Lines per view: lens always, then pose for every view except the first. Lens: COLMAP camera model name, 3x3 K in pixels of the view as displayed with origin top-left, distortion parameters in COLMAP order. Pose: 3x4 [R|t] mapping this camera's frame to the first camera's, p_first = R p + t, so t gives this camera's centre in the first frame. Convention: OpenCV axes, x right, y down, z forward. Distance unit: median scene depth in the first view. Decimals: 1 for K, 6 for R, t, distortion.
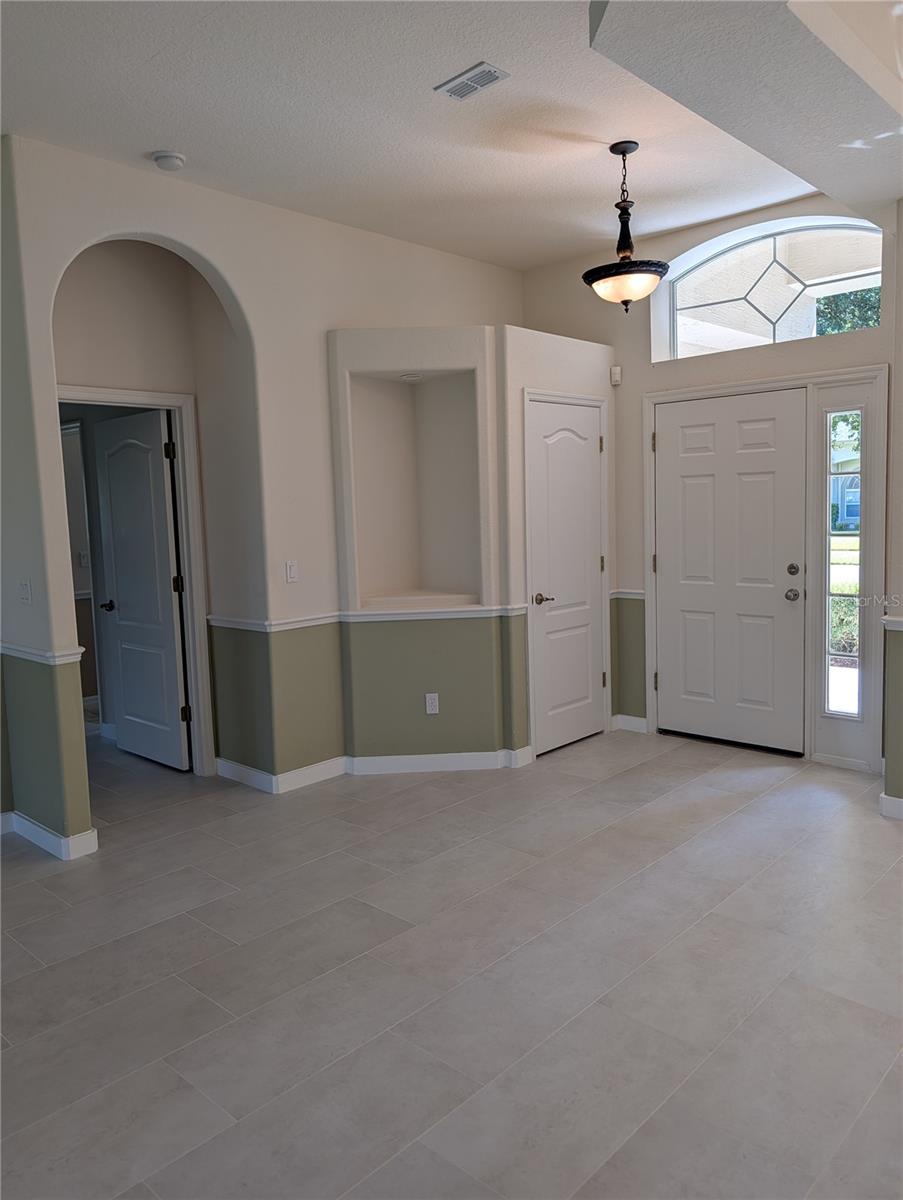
lens RADIAL K [[874.9, 0, 442.6], [0, 874.9, 593.7], [0, 0, 1]] dist [0.024028, -0.023088]
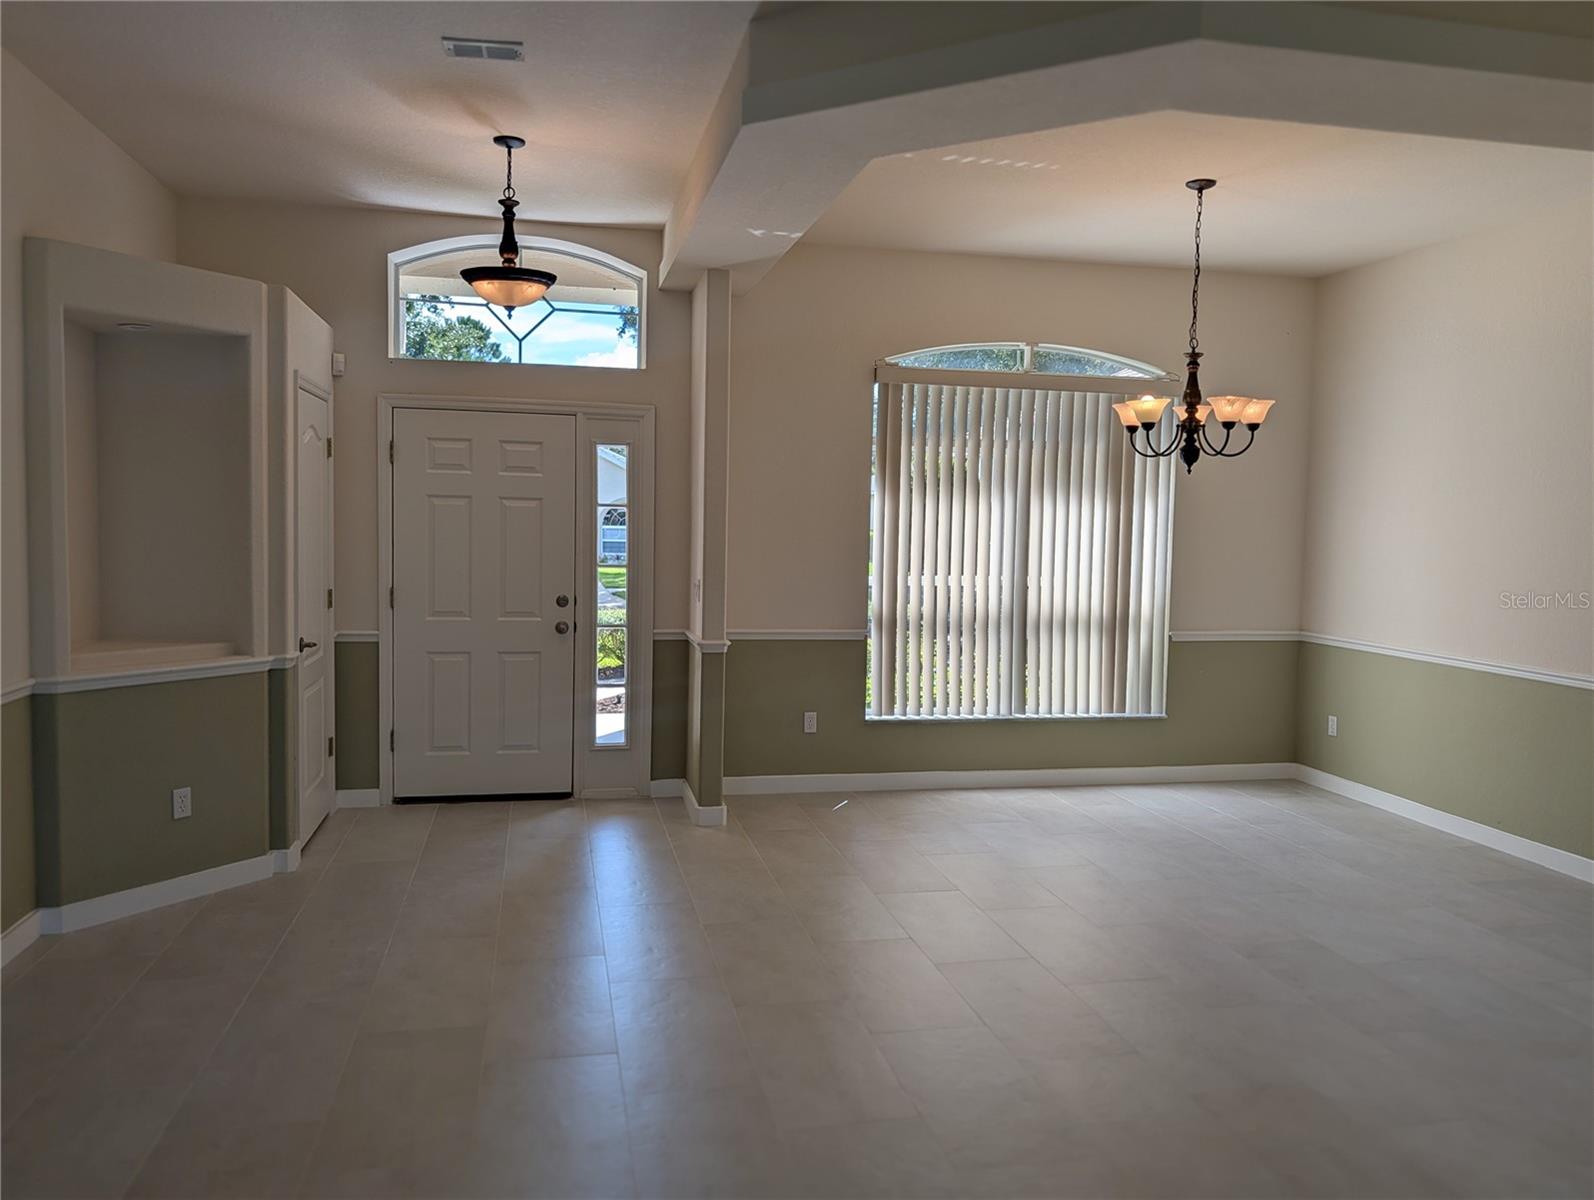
lens RADIAL K [[1151.0, 0, 797.0], [0, 1151.0, 592.1], [0, 0, 1]] dist [0.037117, -0.050427]
pose [[0.568512, -0.008513, 0.822631, -0.491523], [0.044380, 0.998808, -0.020335, -0.000362], [-0.821477, 0.048069, 0.568212, 0.071521]]
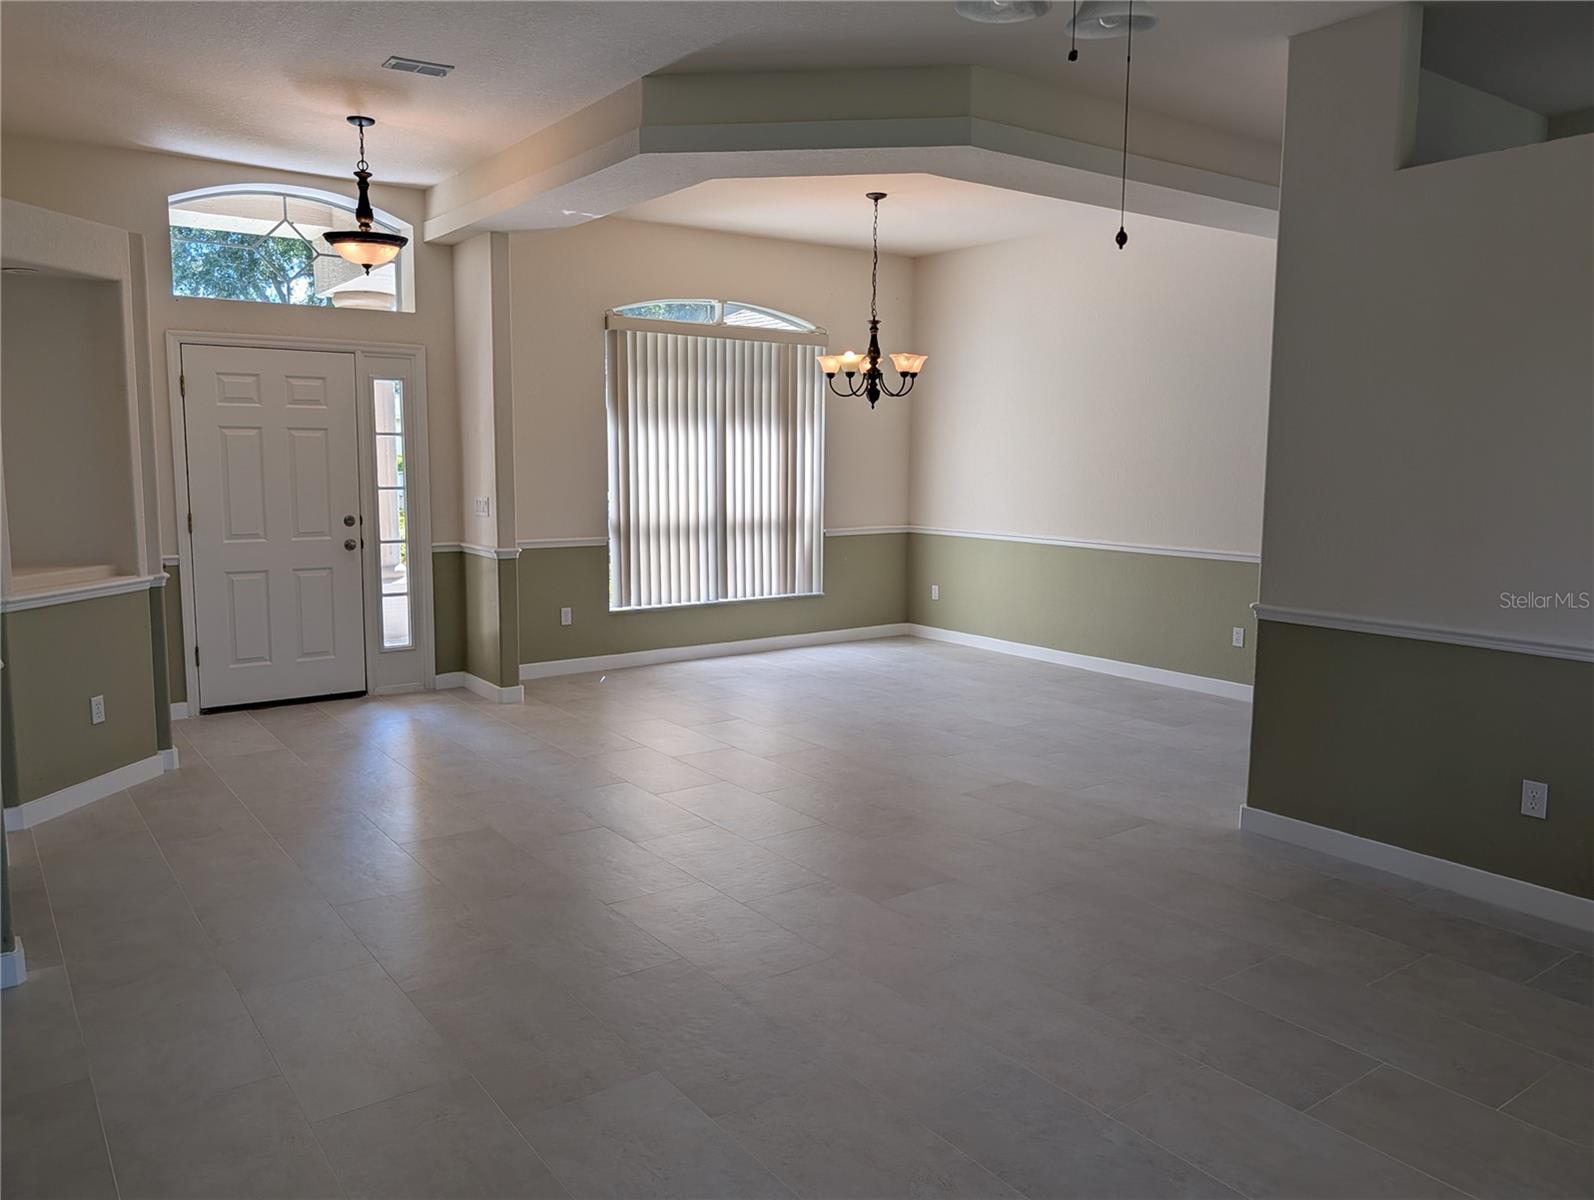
lens RADIAL K [[1151.0, 0, 777.5], [0, 1151.0, 594.2], [0, 0, 1]] dist [0.037117, -0.050427]
pose [[0.200127, -0.088598, 0.975756, -0.881686], [0.085449, 0.993687, 0.072701, 0.002874], [-0.976037, 0.068828, 0.206434, 0.203853]]
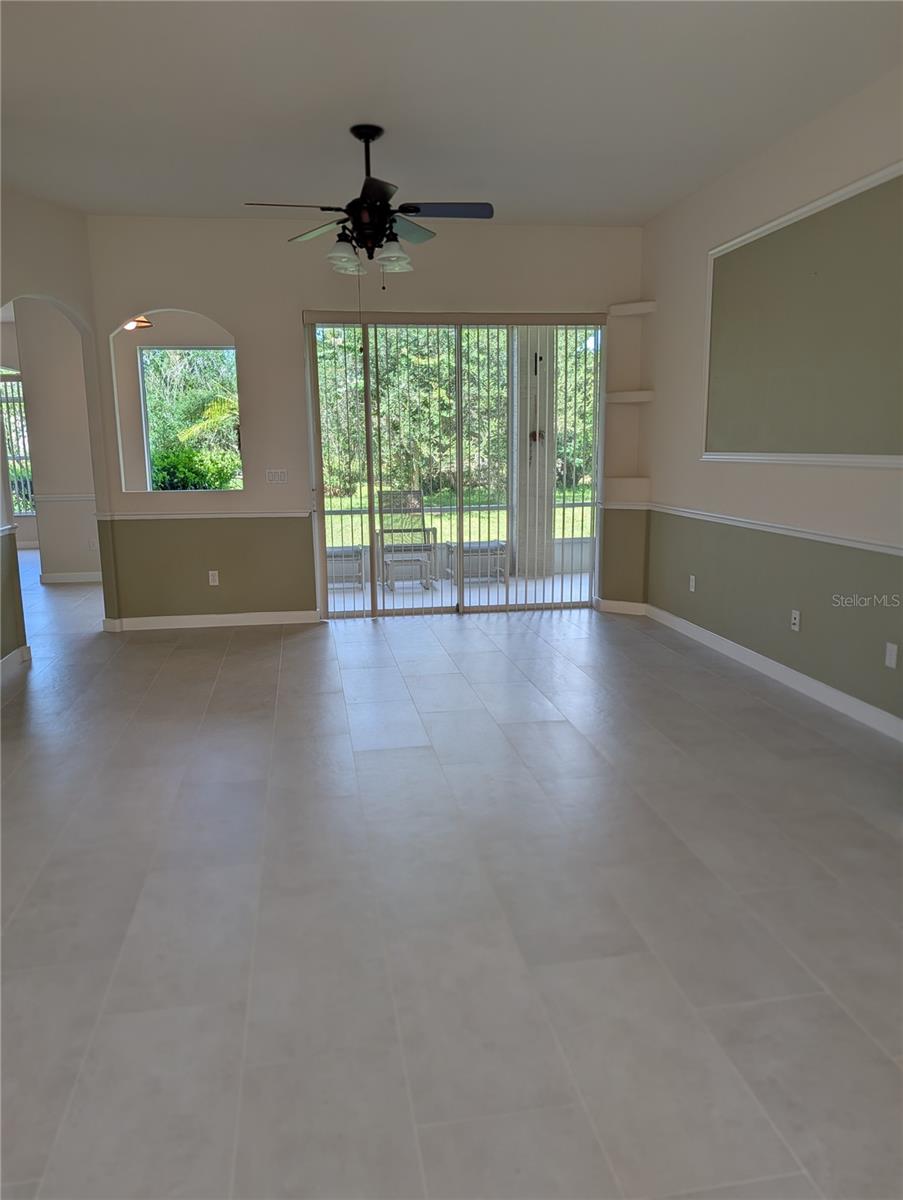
lens RADIAL K [[874.9, 0, 446.4], [0, 874.9, 603.3], [0, 0, 1]] dist [0.024028, -0.023088]
pose [[-0.608828, 0.185782, -0.771242, 0.350612], [-0.047251, 0.961973, 0.269027, -0.084205], [0.791894, 0.200234, -0.576897, 0.849478]]
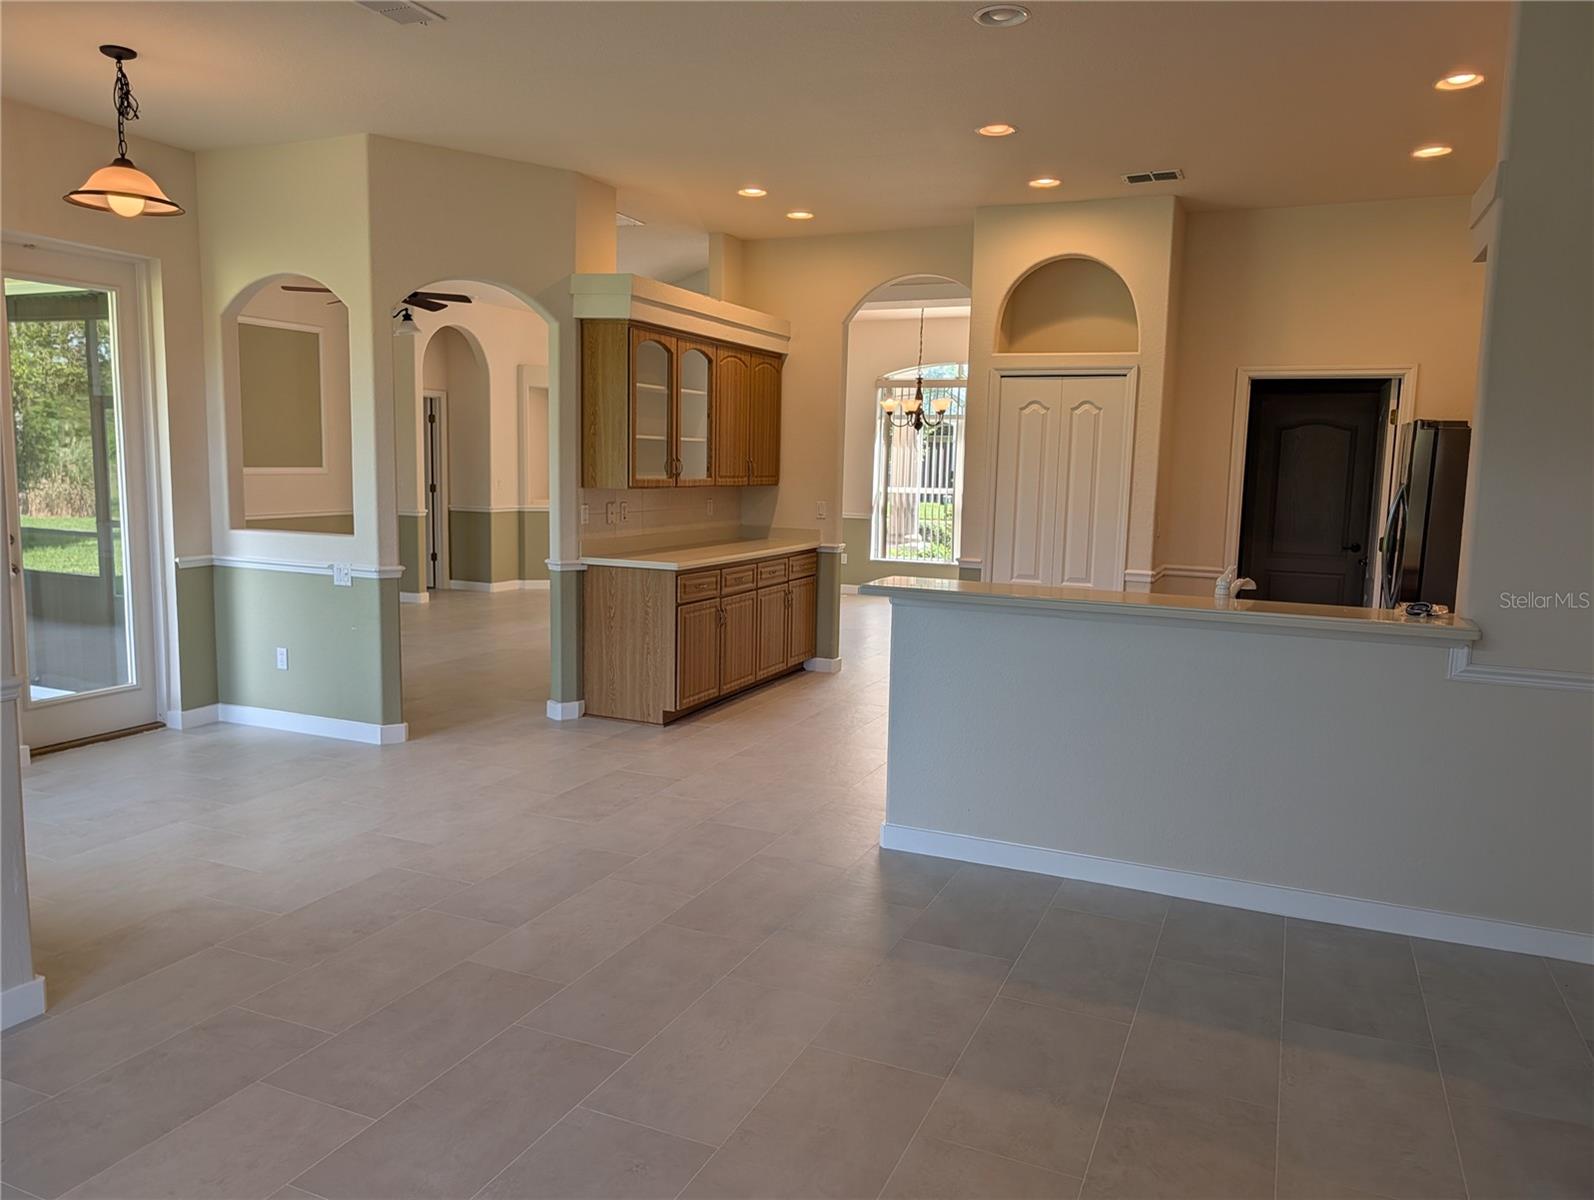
lens RADIAL K [[1151.0, 0, 779.9], [0, 1151.0, 595.6], [0, 0, 1]] dist [0.037117, -0.050427]
pose [[0.947213, 0.015913, 0.320210, -0.393325], [-0.021735, 0.999657, 0.014616, 0.172962], [-0.319868, -0.020804, 0.947234, -1.670862]]
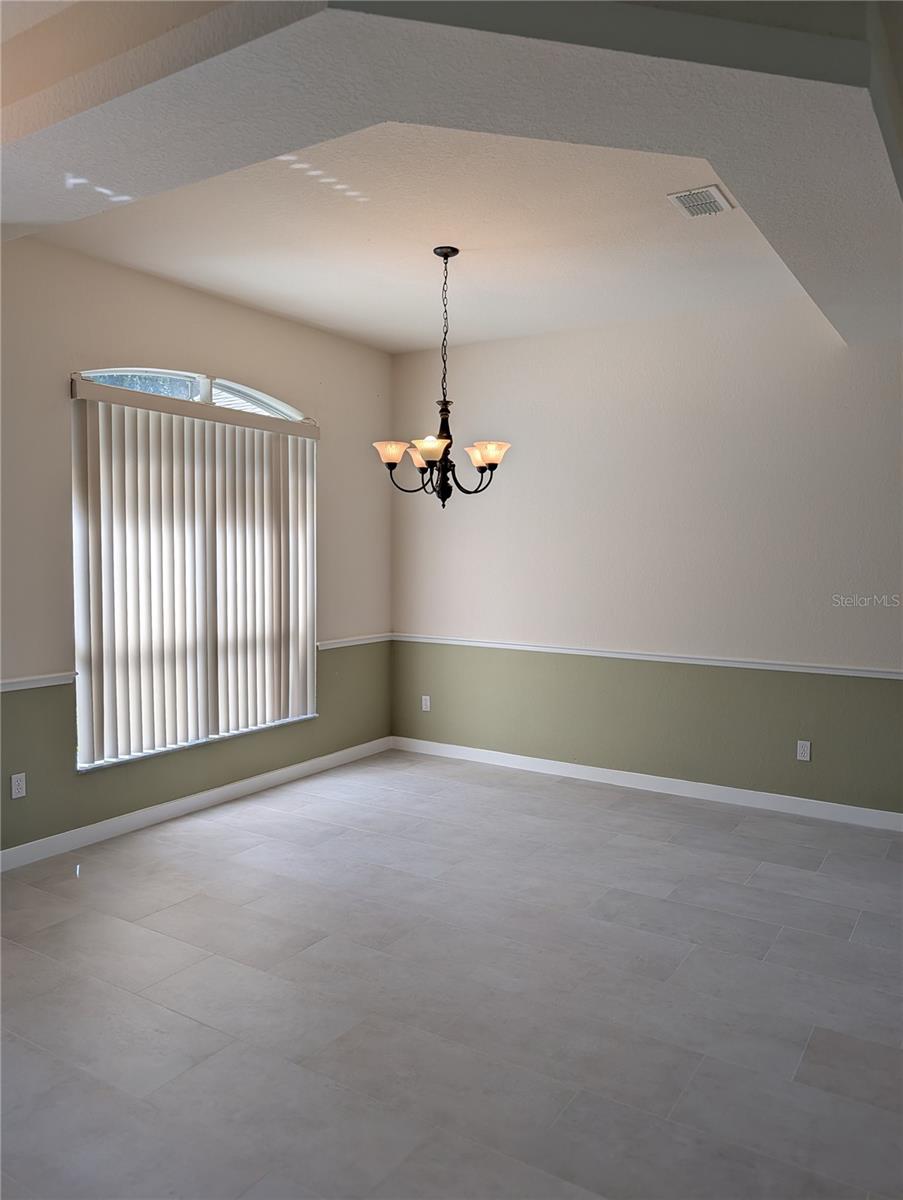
lens RADIAL K [[874.9, 0, 445.7], [0, 874.9, 610.2], [0, 0, 1]] dist [0.024028, -0.023088]
pose [[-0.181058, -0.038541, 0.982717, -0.319725], [0.093292, 0.994053, 0.056174, -0.058329], [-0.979038, 0.101850, -0.176386, 0.536869]]
